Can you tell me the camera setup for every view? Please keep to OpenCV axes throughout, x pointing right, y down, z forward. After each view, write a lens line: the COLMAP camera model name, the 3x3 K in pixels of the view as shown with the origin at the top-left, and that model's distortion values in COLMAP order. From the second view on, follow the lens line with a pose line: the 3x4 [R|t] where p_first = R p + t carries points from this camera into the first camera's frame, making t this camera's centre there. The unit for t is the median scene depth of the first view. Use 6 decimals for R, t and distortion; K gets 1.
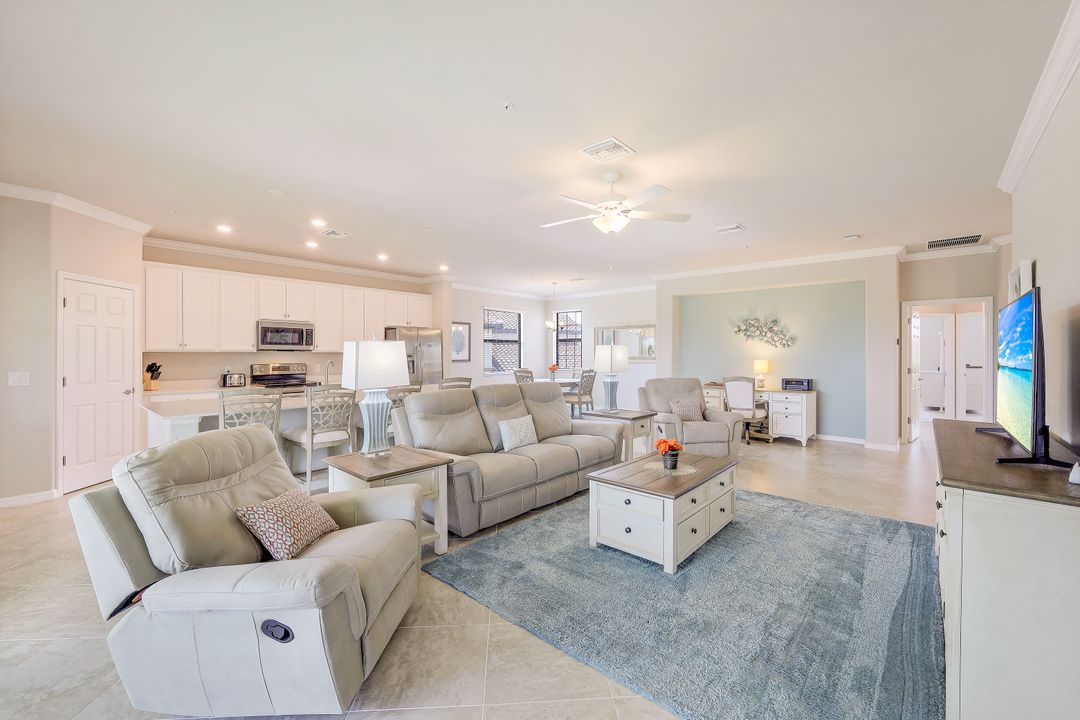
lens RADIAL K [[435.6, 0, 537.1], [0, 435.6, 359.6], [0, 0, 1]] dist [-0.002172, -0.000224]
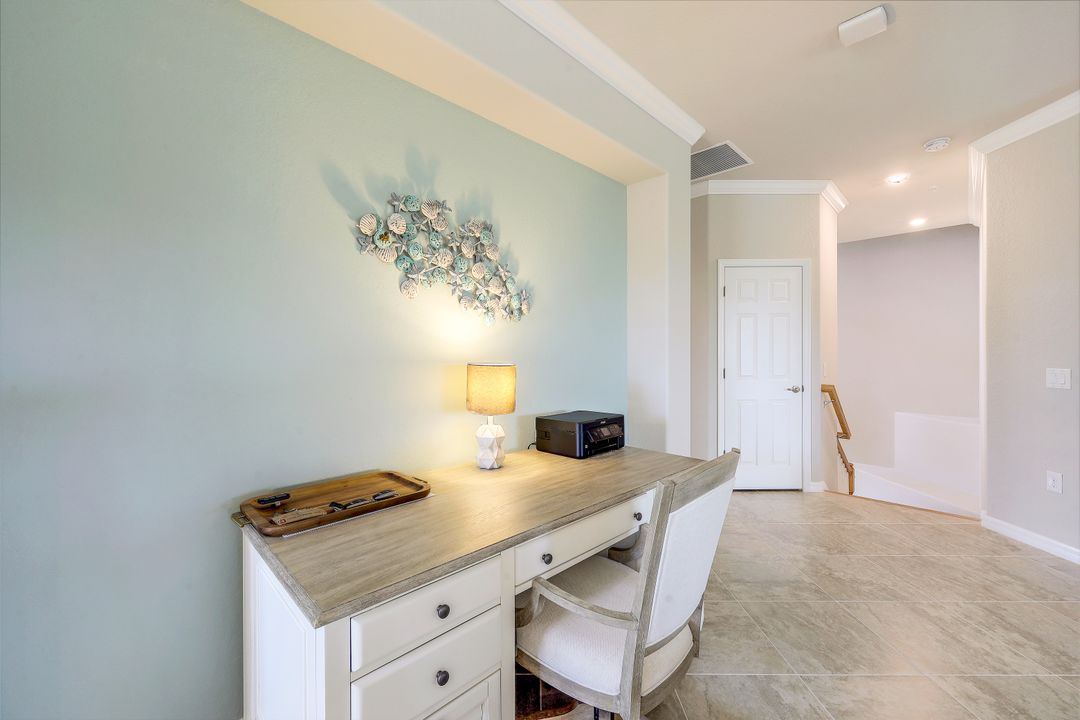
lens RADIAL K [[435.6, 0, 535.9], [0, 435.6, 354.4], [0, 0, 1]] dist [-0.002172, -0.000224]
pose [[0.053216, -0.003847, 0.998576, 0.274832], [0.018318, 0.999828, 0.002876, -0.003621], [-0.998415, 0.018139, 0.053277, 1.043993]]
